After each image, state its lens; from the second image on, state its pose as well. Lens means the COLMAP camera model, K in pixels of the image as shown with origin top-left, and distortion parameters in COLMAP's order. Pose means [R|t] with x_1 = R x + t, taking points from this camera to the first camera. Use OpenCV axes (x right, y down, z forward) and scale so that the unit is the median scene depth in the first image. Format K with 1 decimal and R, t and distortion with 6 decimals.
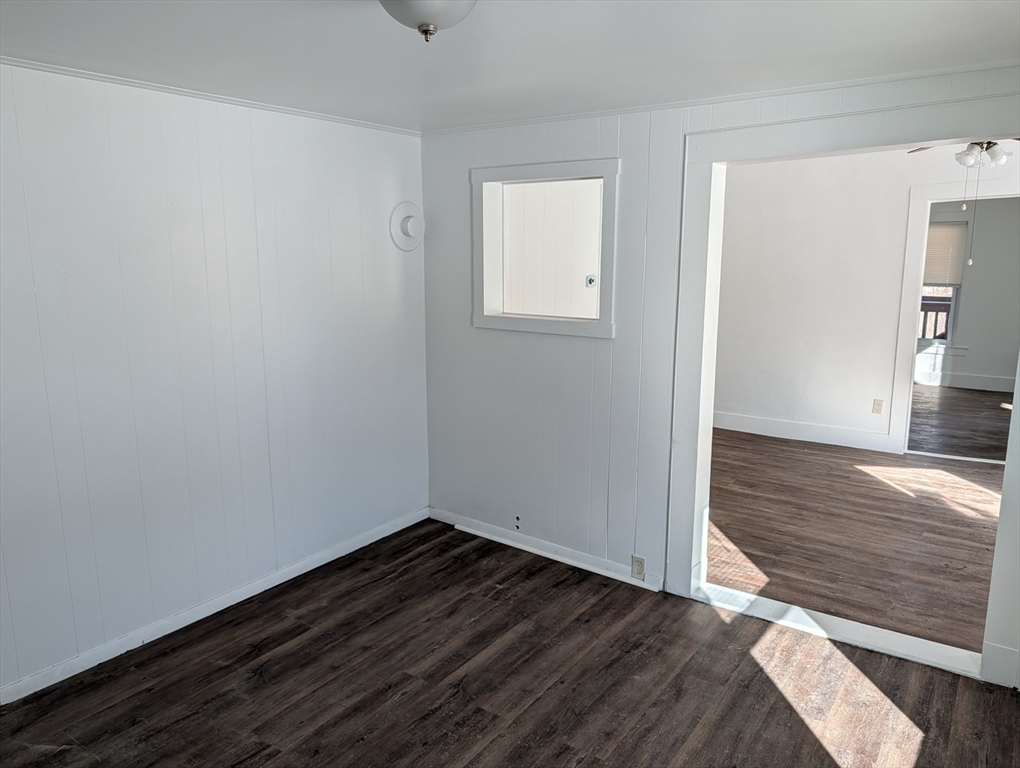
lens RADIAL K [[737.3, 0, 511.4], [0, 737.3, 378.3], [0, 0, 1]] dist [0.024186, -0.019822]
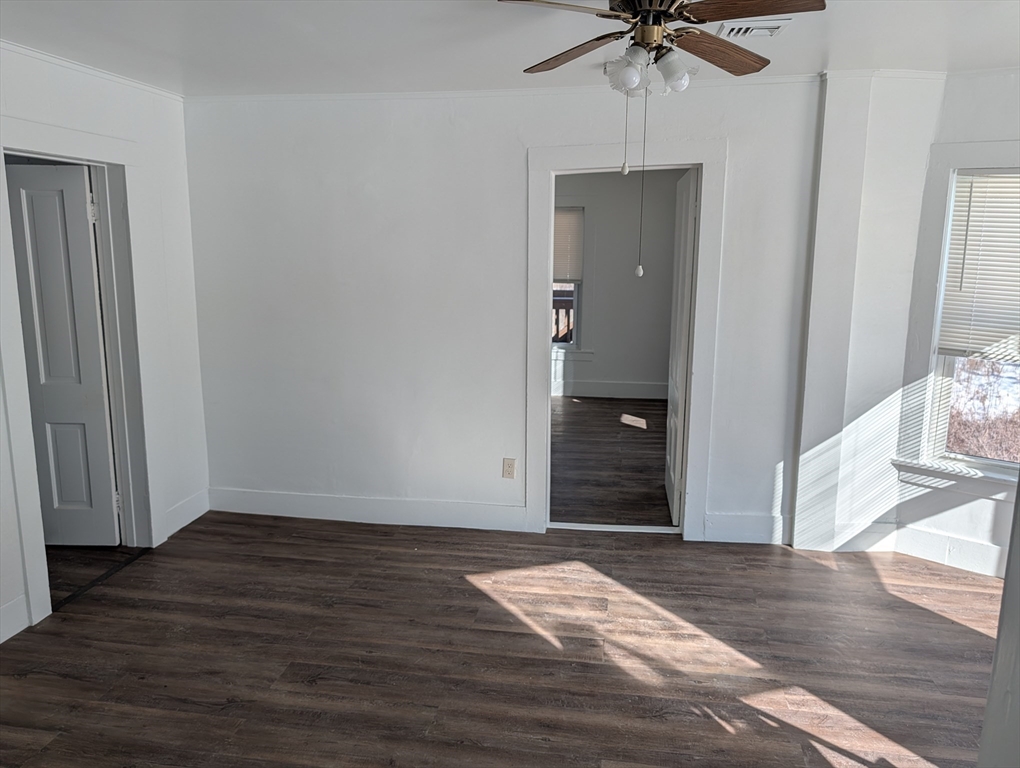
lens RADIAL K [[737.3, 0, 500.3], [0, 737.3, 383.2], [0, 0, 1]] dist [0.024186, -0.019822]
pose [[0.892985, -0.080852, 0.442764, 0.213265], [0.072241, 0.996726, 0.036311, -0.078004], [-0.444250, -0.000439, 0.895903, 0.429662]]
